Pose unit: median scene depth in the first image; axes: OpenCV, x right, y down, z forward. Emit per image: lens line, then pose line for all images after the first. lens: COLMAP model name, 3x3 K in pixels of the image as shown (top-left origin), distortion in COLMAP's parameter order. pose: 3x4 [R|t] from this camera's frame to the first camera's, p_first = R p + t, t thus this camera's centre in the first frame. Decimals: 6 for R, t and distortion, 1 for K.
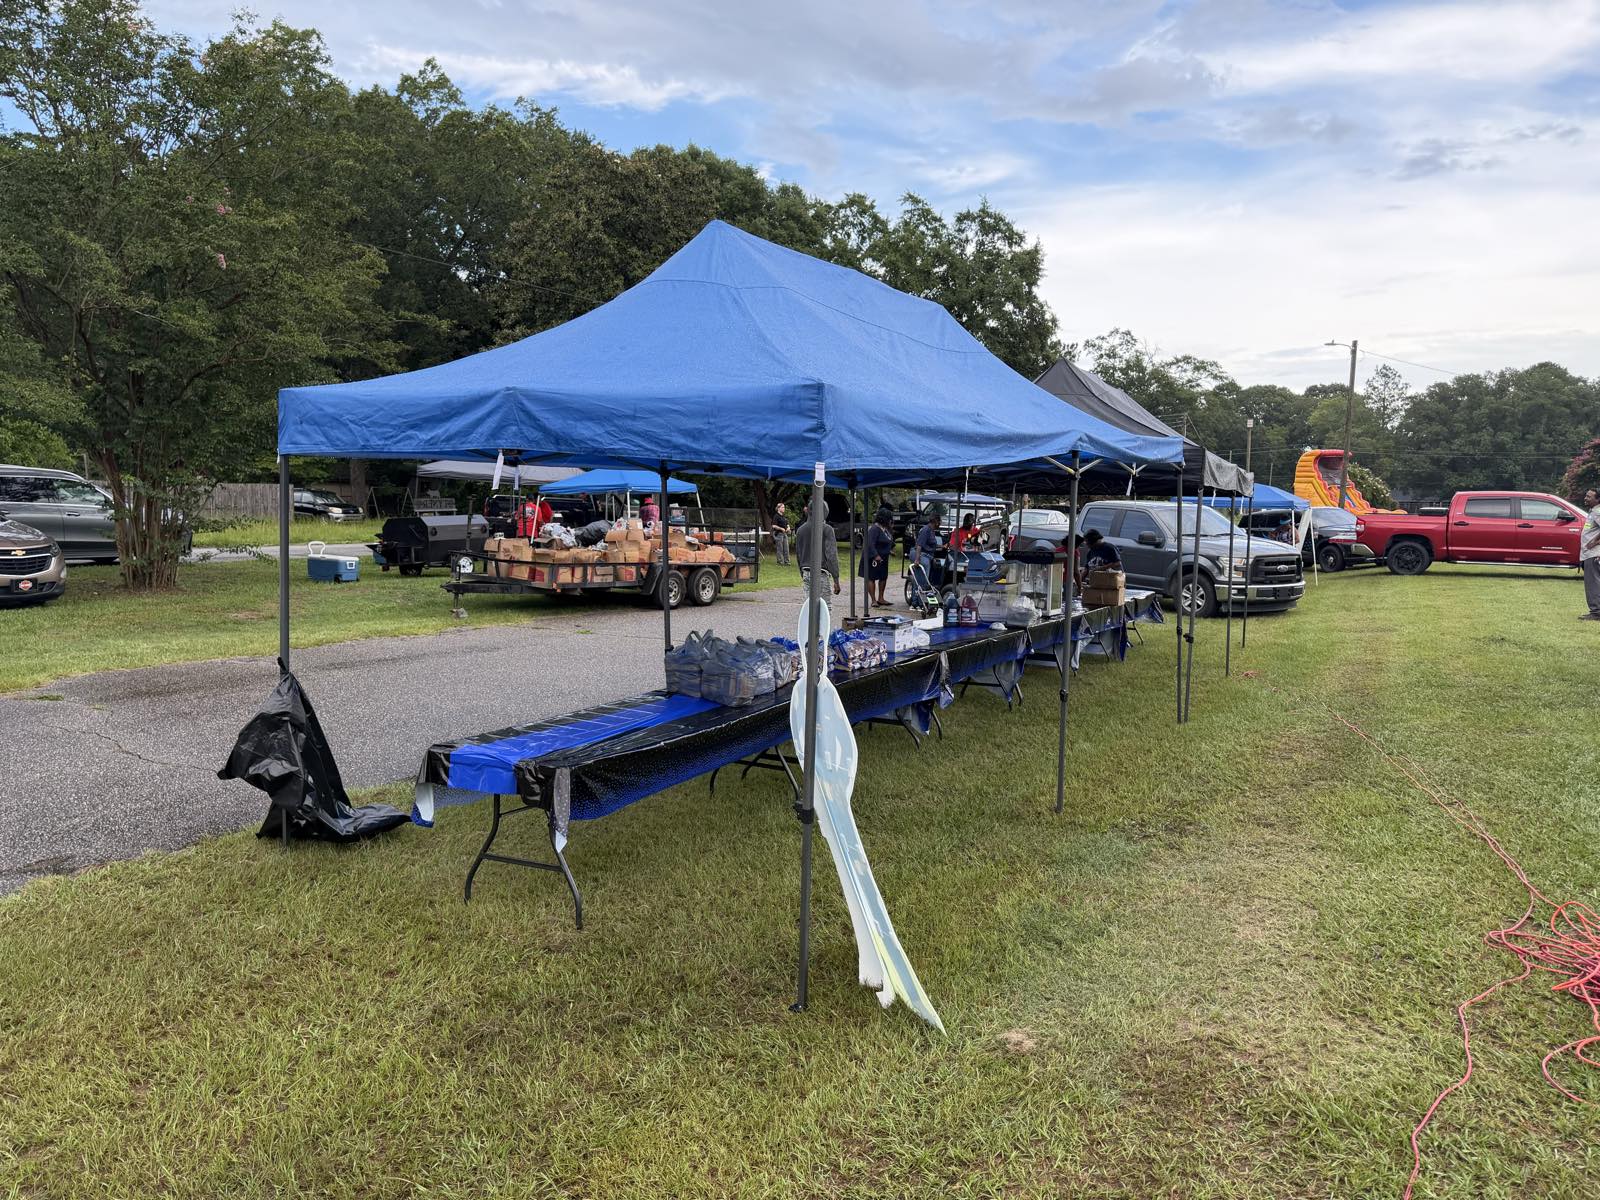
lens RADIAL K [[1137.9, 0, 805.1], [0, 1137.9, 611.7], [0, 0, 1]] dist [0.057802, -0.067214]
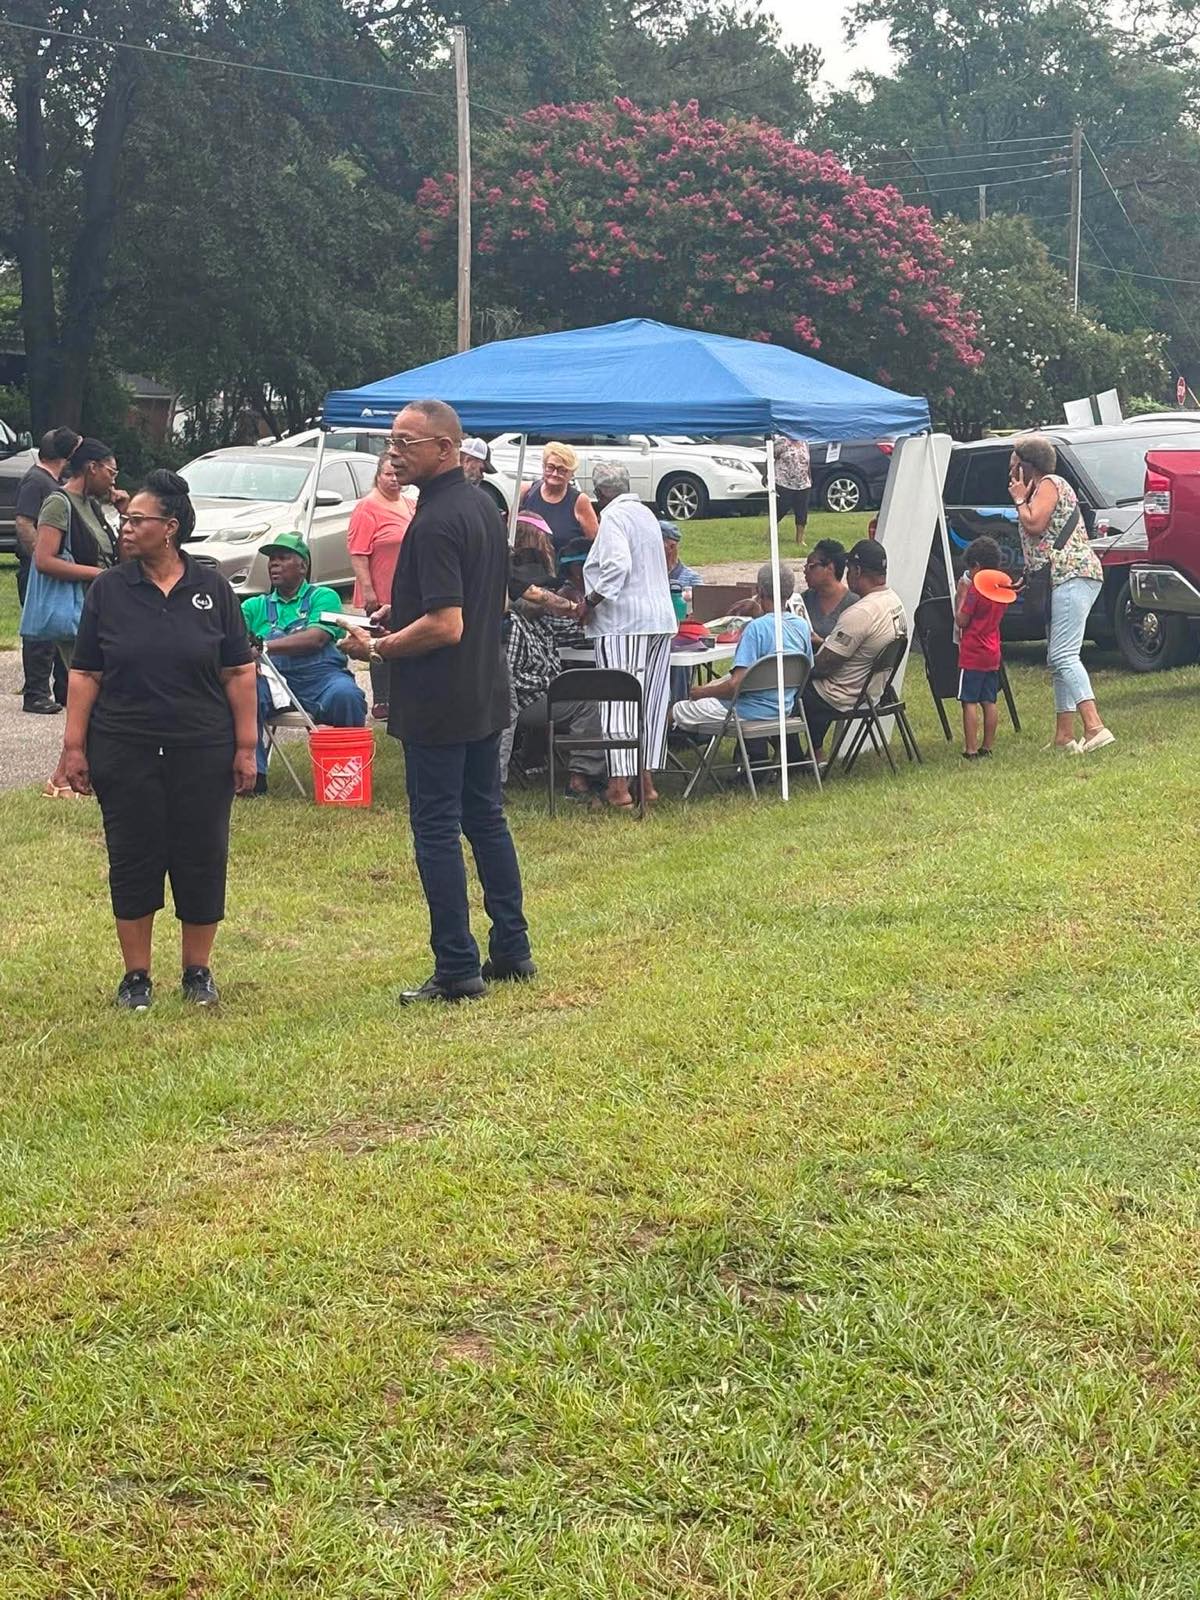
lens RADIAL K [[3429.6, 0, 608.4], [0, 3429.6, 807.2], [0, 0, 1]] dist [0.099306, 0.000000]
pose [[0.991253, -0.031237, 0.128228, 0.097773], [0.029562, 0.999451, 0.014948, -0.007938], [-0.128624, -0.011026, 0.991632, 0.098134]]
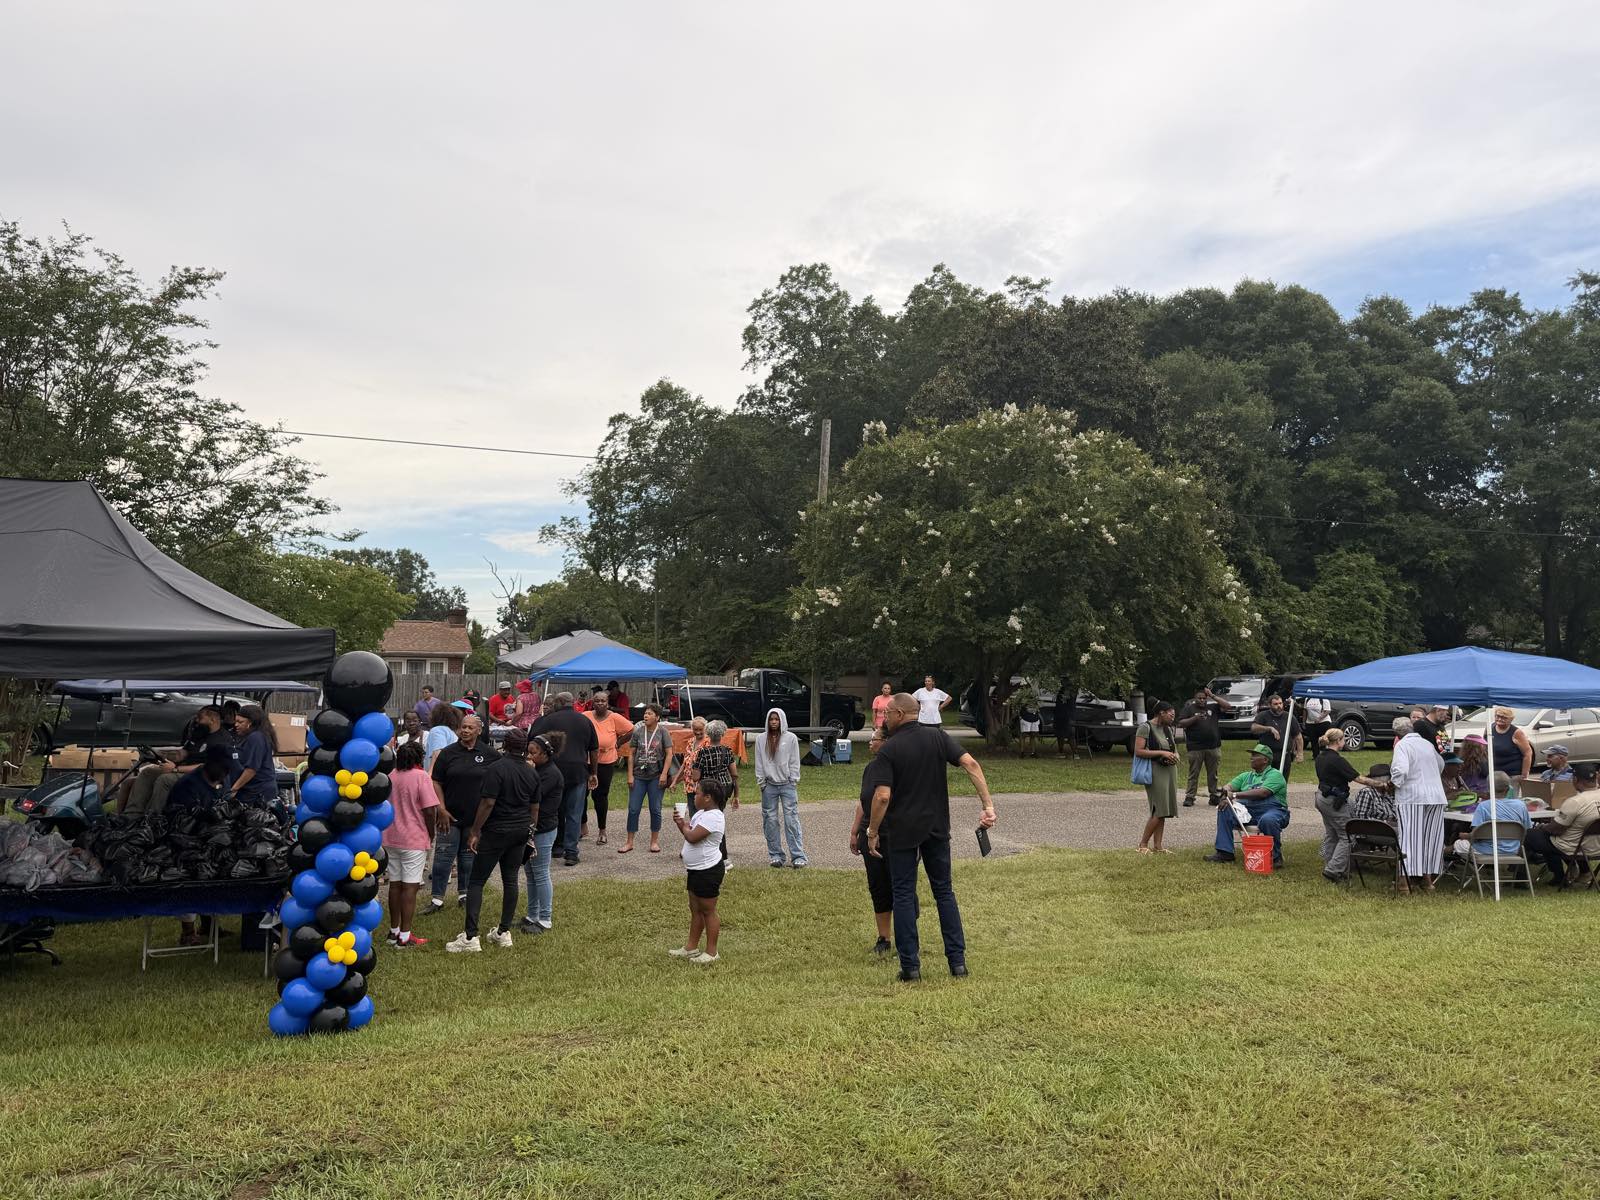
lens RADIAL K [[1137.9, 0, 780.3], [0, 1137.9, 609.1], [0, 0, 1]] dist [0.057802, -0.067214]
pose [[0.765418, -0.051629, -0.641459, 0.167159], [-0.056761, 0.987475, -0.147210, -0.014536], [0.641025, 0.149087, 0.752901, 0.154459]]
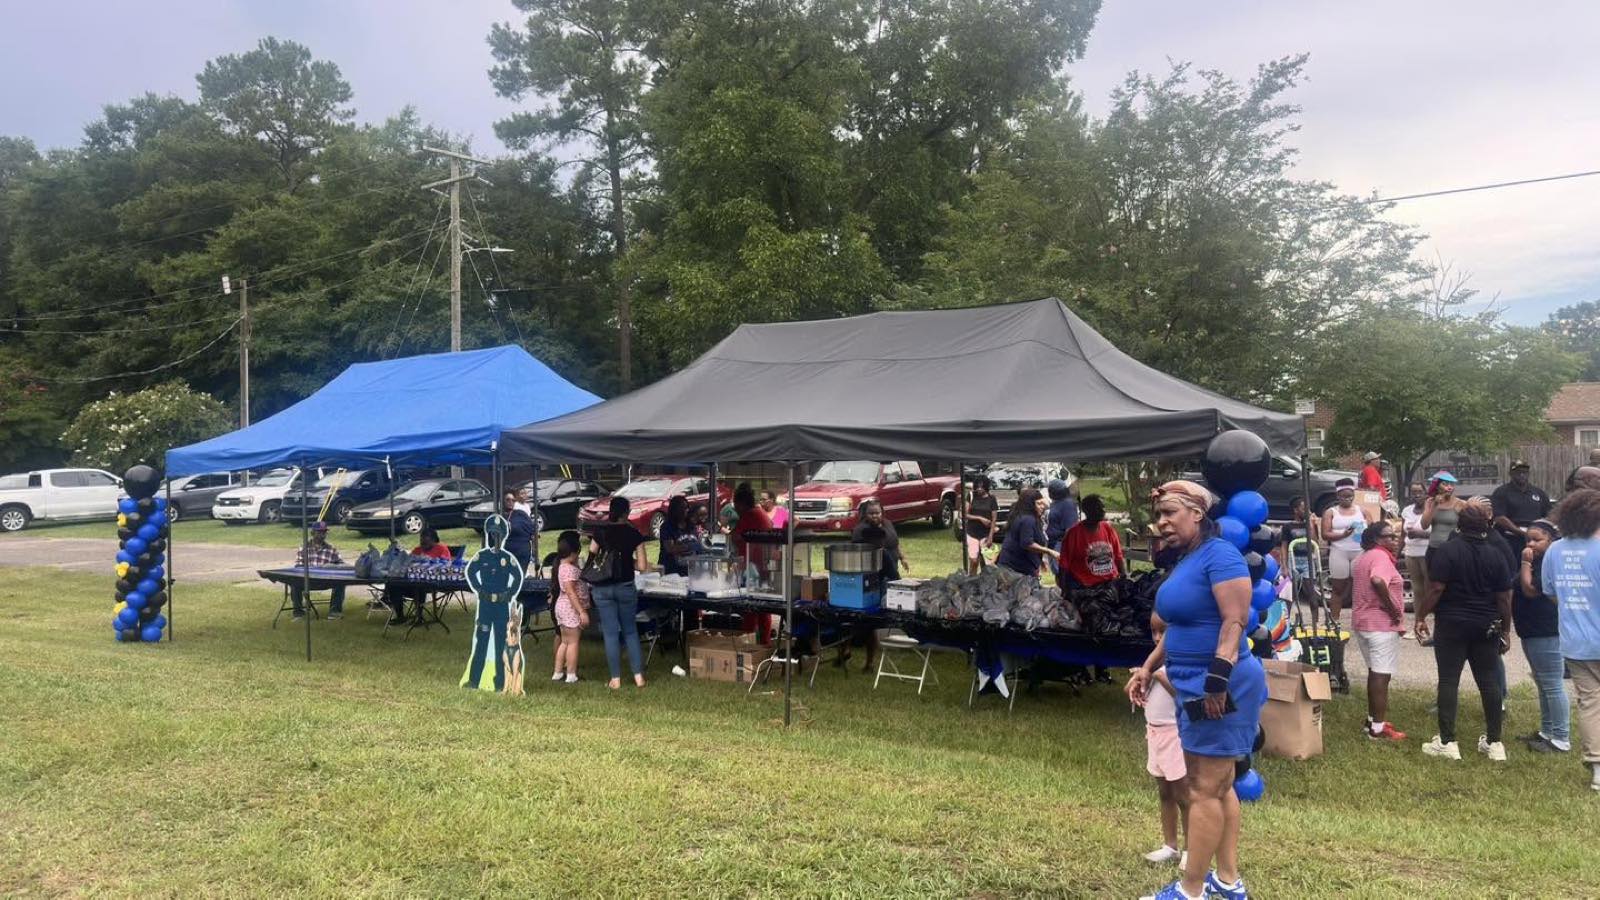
lens RADIAL K [[1125.7, 0, 814.7], [0, 1125.7, 443.9], [0, 0, 1]] dist [0.065039, -0.072446]
pose [[-0.083147, -0.031083, -0.996052, 0.175549], [-0.082299, 0.996313, -0.024221, -0.016675], [0.993133, 0.079960, -0.085399, 0.177000]]
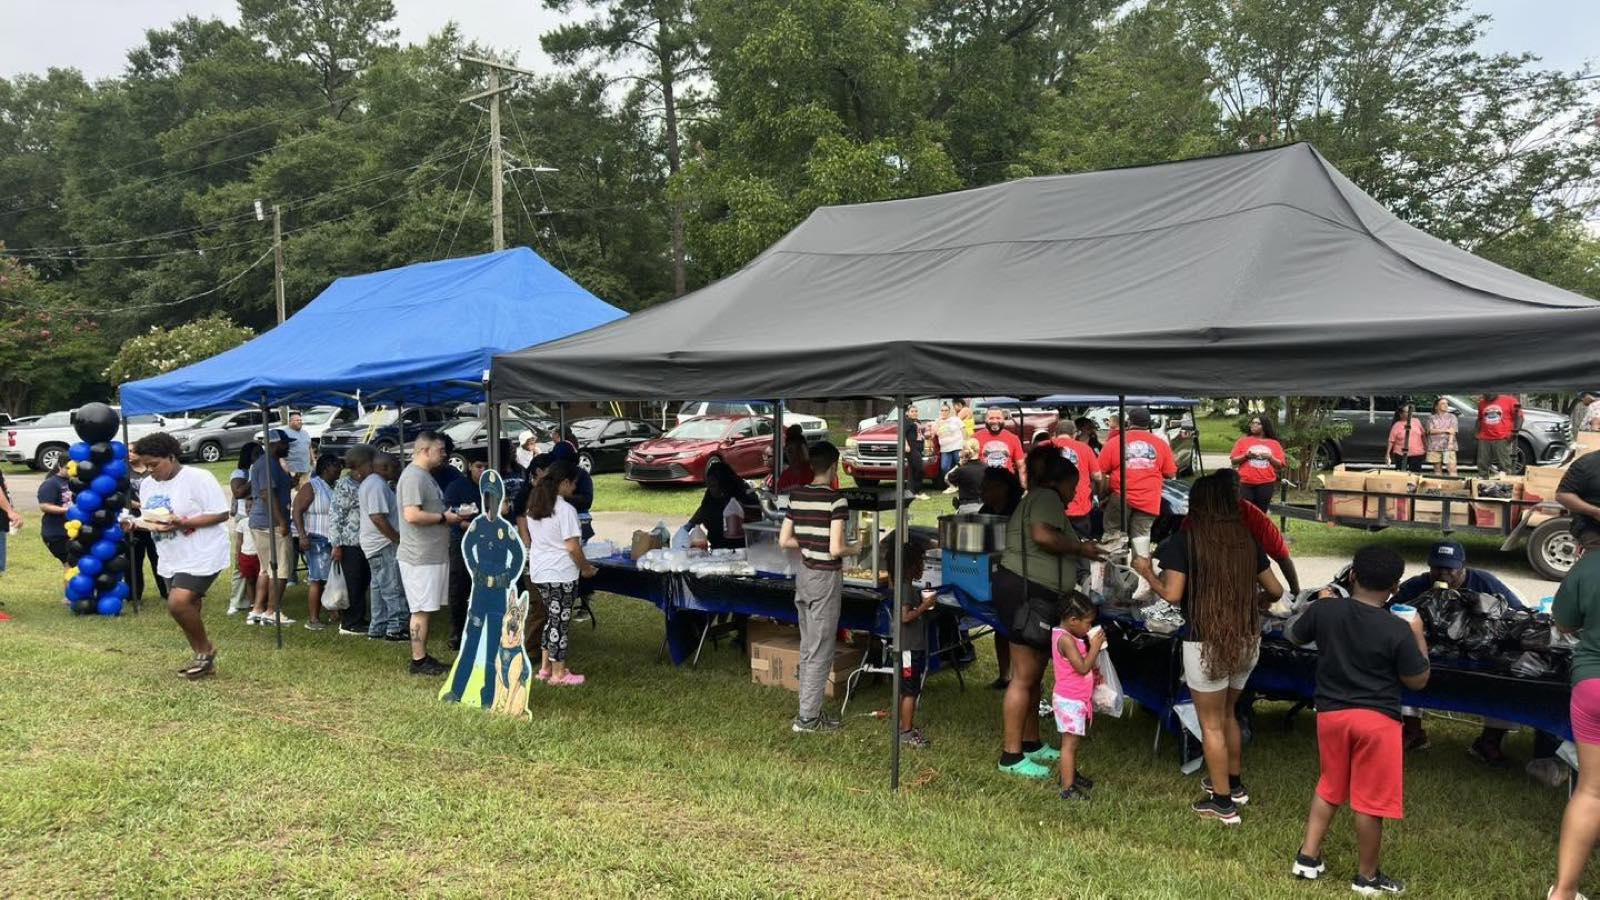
lens RADIAL K [[1125.7, 0, 802.0], [0, 1125.7, 455.0], [0, 0, 1]] dist [0.065039, -0.072446]
pose [[-0.146294, 0.033567, -0.988672, 0.138050], [-0.081920, 0.995580, 0.045923, -0.016508], [0.985843, 0.087710, -0.142897, 0.169562]]
